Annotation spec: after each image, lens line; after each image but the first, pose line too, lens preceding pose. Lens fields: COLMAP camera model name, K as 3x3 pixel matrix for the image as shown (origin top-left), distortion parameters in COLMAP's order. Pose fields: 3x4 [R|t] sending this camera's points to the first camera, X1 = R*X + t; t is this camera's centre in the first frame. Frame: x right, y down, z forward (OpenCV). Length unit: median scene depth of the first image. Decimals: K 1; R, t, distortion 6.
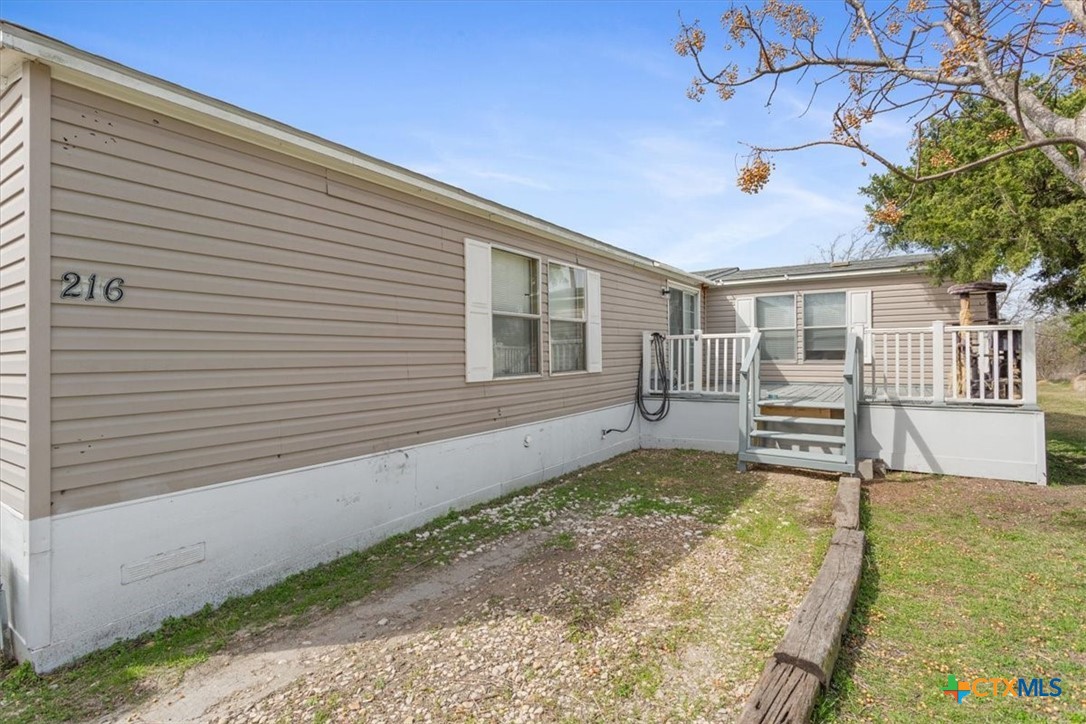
lens RADIAL K [[542.7, 0, 542.7], [0, 542.7, 357.4], [0, 0, 1]] dist [-0.009330, 0.002136]
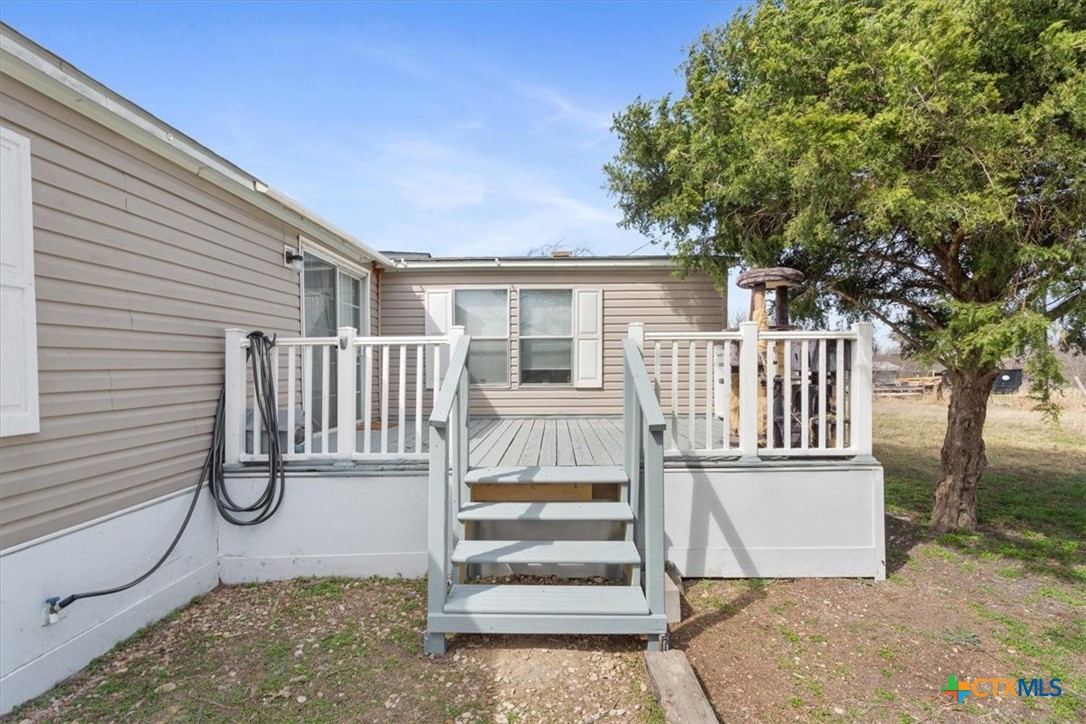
lens RADIAL K [[542.7, 0, 548.1], [0, 542.7, 366.7], [0, 0, 1]] dist [-0.009330, 0.002136]
pose [[0.848350, 0.005471, 0.529408, 0.180216], [0.003487, 0.999867, -0.015920, -0.007160], [-0.529425, 0.015352, 0.848218, 0.488075]]
